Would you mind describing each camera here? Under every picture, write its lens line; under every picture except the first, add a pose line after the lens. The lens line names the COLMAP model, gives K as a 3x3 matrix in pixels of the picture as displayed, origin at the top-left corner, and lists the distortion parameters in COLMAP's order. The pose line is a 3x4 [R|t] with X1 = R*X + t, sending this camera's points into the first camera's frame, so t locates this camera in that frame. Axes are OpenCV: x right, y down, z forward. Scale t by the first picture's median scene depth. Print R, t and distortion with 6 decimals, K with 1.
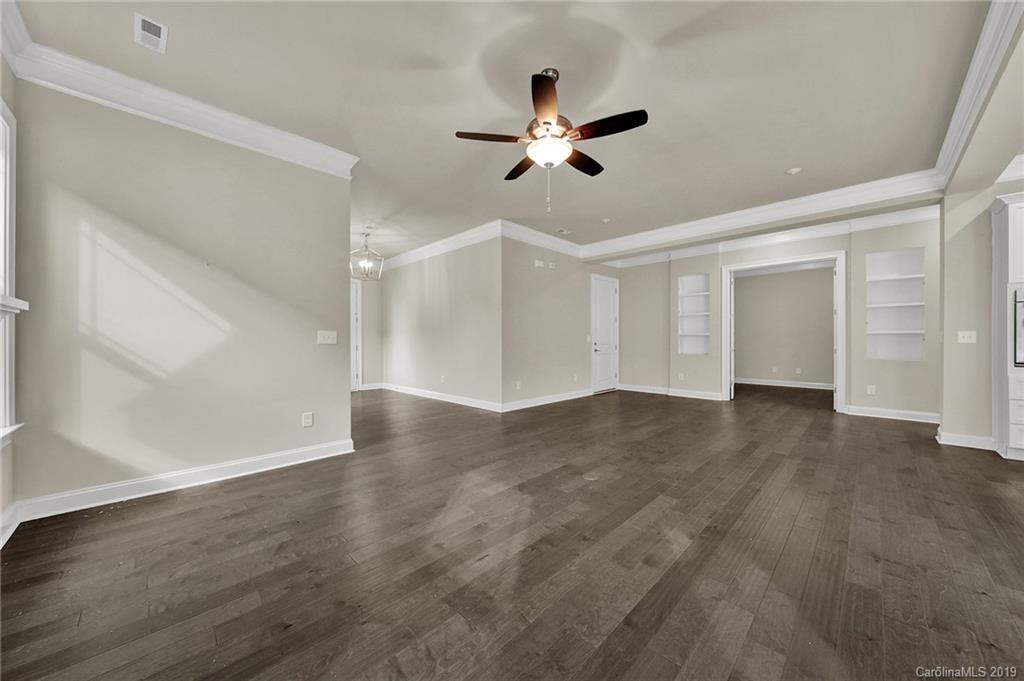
lens RADIAL K [[361.5, 0, 512.0], [0, 361.5, 340.5], [0, 0, 1]] dist [-0.001667, -0.000237]
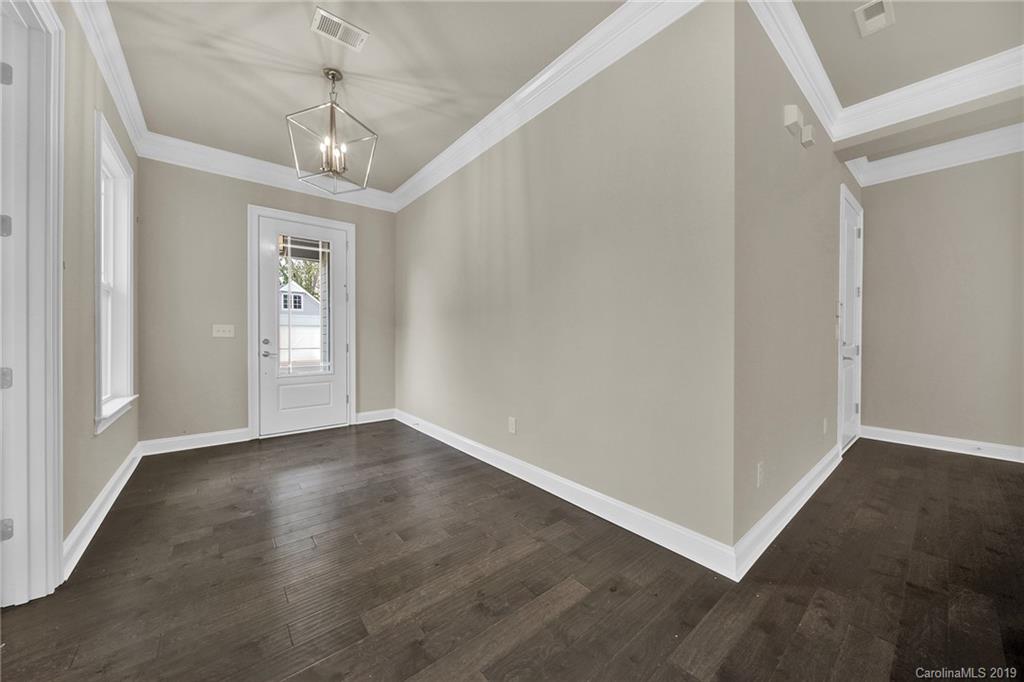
lens RADIAL K [[356.2, 0, 509.0], [0, 356.2, 336.4], [0, 0, 1]] dist [-0.001510, 0.000178]
pose [[0.994782, 0.003272, -0.101970, -0.176564], [-0.003023, 0.999992, 0.002597, 0.001243], [0.101978, -0.002275, 0.994784, 0.667318]]
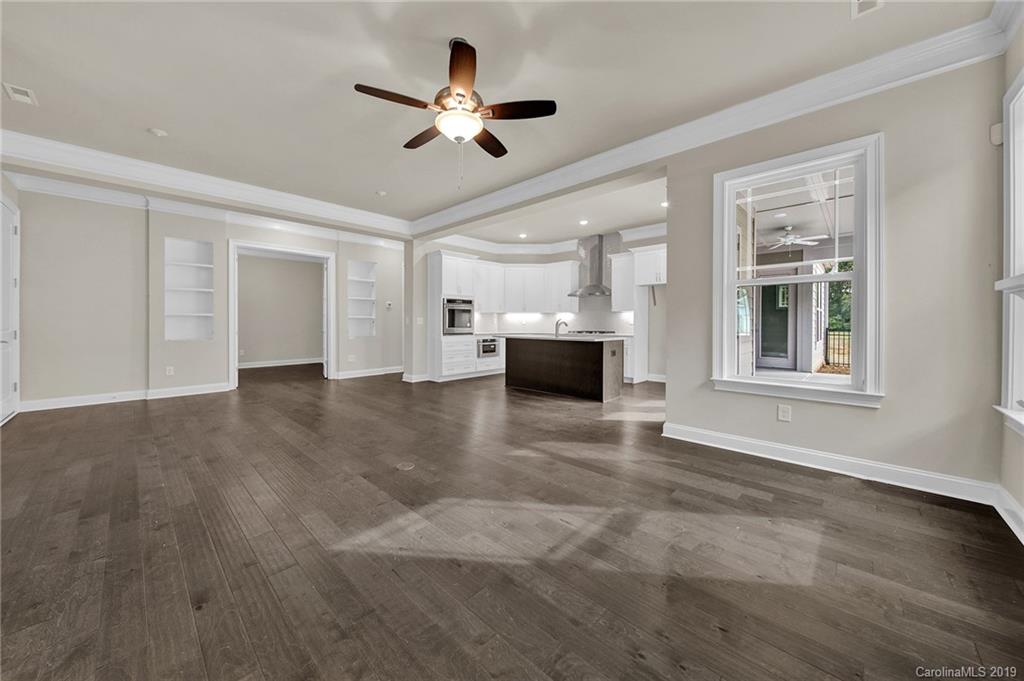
lens RADIAL K [[363.4, 0, 510.5], [0, 363.4, 325.2], [0, 0, 1]] dist [-0.001340, -0.000190]
pose [[-0.026076, -0.004798, 0.999648, -0.376202], [-0.001076, 0.999988, 0.004772, 0.001575], [-0.999659, -0.000951, -0.026081, 0.385072]]
